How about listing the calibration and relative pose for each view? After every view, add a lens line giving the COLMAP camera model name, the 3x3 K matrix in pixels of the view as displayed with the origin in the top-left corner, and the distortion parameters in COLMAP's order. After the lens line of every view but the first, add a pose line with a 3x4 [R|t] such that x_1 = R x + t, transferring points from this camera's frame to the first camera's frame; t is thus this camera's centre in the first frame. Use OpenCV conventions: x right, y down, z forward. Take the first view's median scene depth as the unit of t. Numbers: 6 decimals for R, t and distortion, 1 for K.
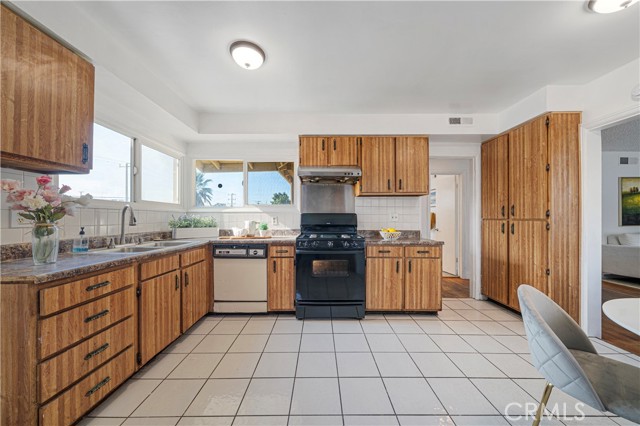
lens RADIAL K [[220.4, 0, 322.8], [0, 220.4, 216.5], [0, 0, 1]] dist [-0.001087, -0.000572]
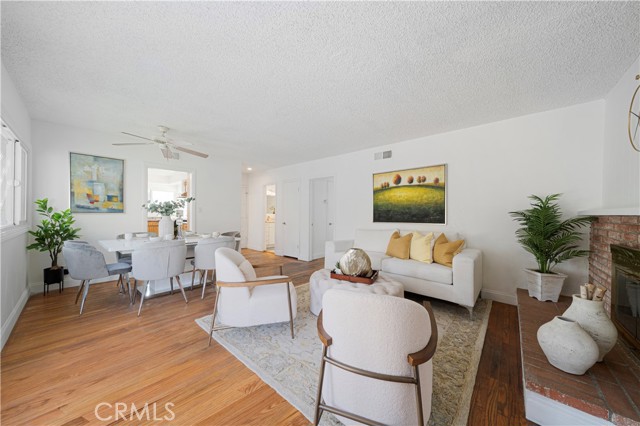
lens RADIAL K [[220.4, 0, 319.3], [0, 220.4, 215.0], [0, 0, 1]] dist [-0.001087, -0.000572]
pose [[0.744352, 0.007452, -0.667746, 3.226264], [-0.002632, 0.999963, 0.008225, 0.004891], [0.667782, -0.004365, 0.744344, 0.144867]]
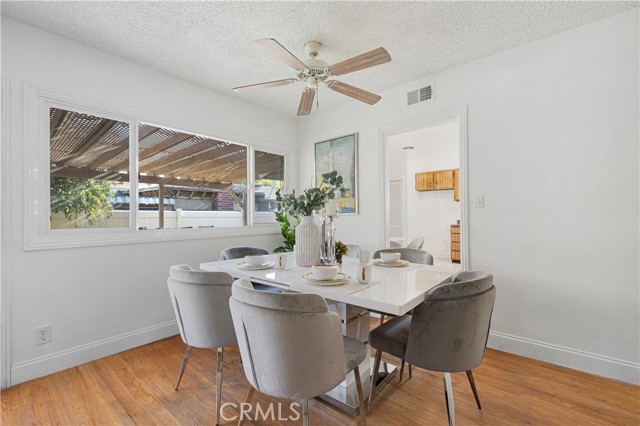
lens RADIAL K [[276.2, 0, 316.5], [0, 276.2, 216.1], [0, 0, 1]] dist [0.001750, 0.000103]
pose [[-0.664036, 0.003326, -0.747694, 2.224888], [0.015584, 0.999834, -0.009393, 0.031294], [0.747538, -0.017889, -0.663978, 1.132261]]
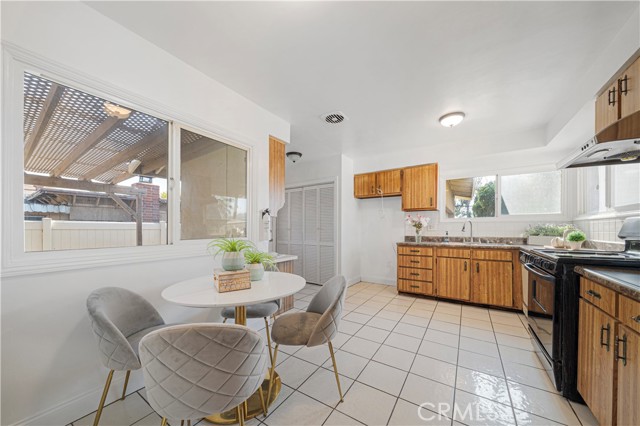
lens RADIAL K [[220.4, 0, 321.9], [0, 220.4, 230.0], [0, 0, 1]] dist [-0.001087, -0.000572]
pose [[-0.555182, -0.001510, -0.831728, 0.947194], [0.006467, 0.999960, -0.006133, 0.024296], [0.831704, -0.008784, -0.555150, 0.745909]]
